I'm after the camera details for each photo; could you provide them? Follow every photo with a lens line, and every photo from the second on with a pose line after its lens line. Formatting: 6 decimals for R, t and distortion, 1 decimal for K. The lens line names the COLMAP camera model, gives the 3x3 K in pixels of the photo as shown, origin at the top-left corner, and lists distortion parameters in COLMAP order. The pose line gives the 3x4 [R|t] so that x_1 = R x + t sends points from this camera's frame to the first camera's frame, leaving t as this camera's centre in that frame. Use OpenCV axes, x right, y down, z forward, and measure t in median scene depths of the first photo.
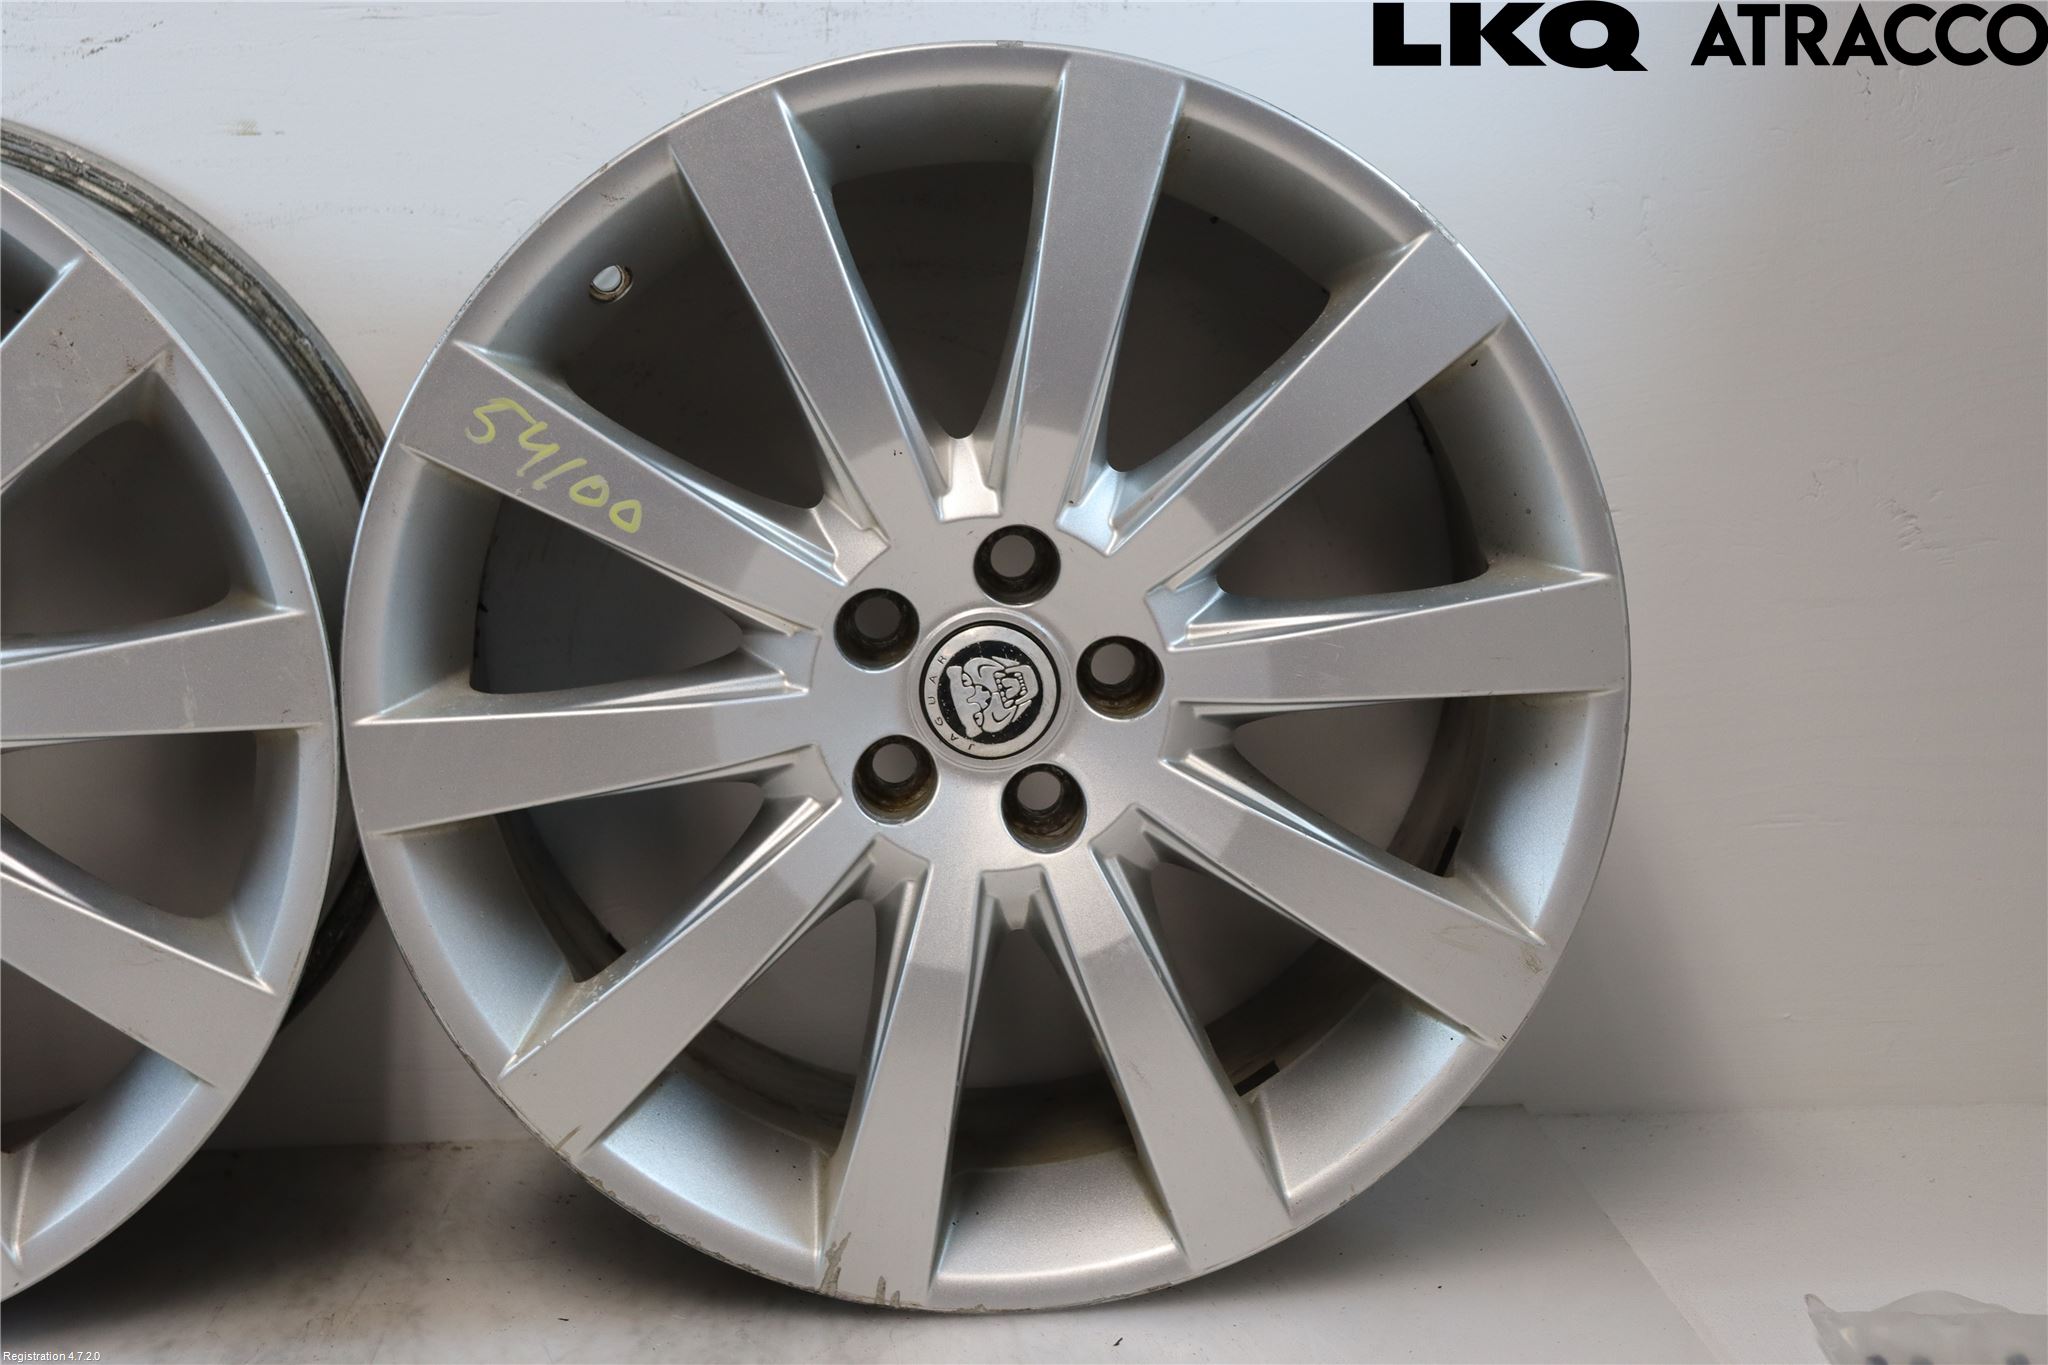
lens RADIAL K [[2594.1, 0, 1024.0], [0, 2594.1, 682.5], [0, 0, 1]] dist [0.005528, 0.059741]
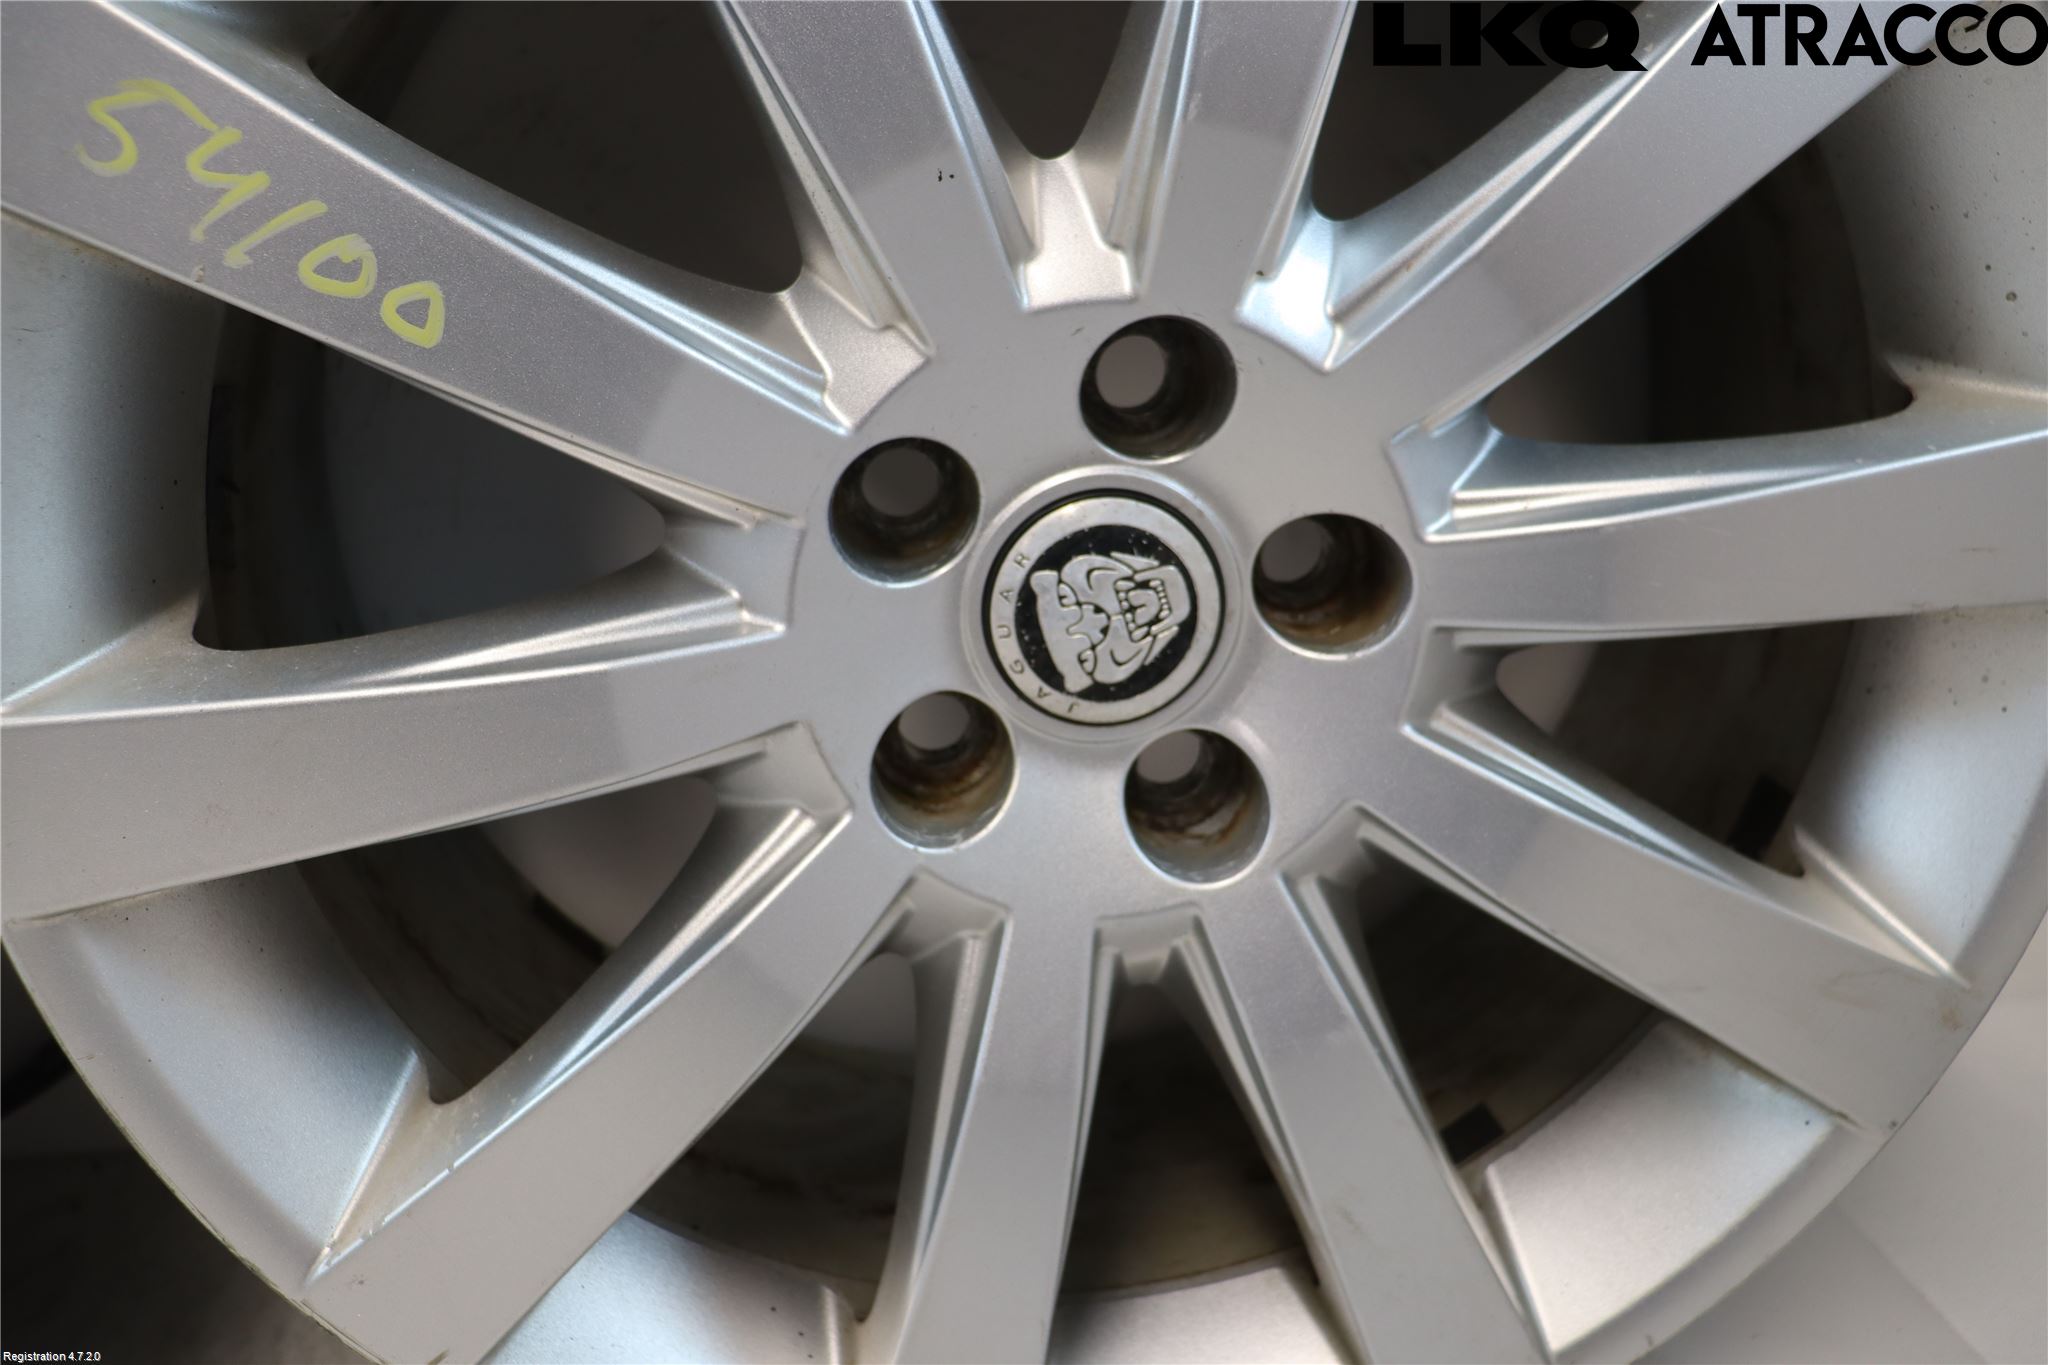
lens RADIAL K [[1625.1, 0, 1024.0], [0, 1625.1, 682.5], [0, 0, 1]] dist [-0.201325, 0.183061]
pose [[0.998358, -0.027263, 0.050370, -0.049776], [0.019716, 0.989283, 0.144673, -0.033520], [-0.053774, -0.143442, 0.988197, 0.650386]]
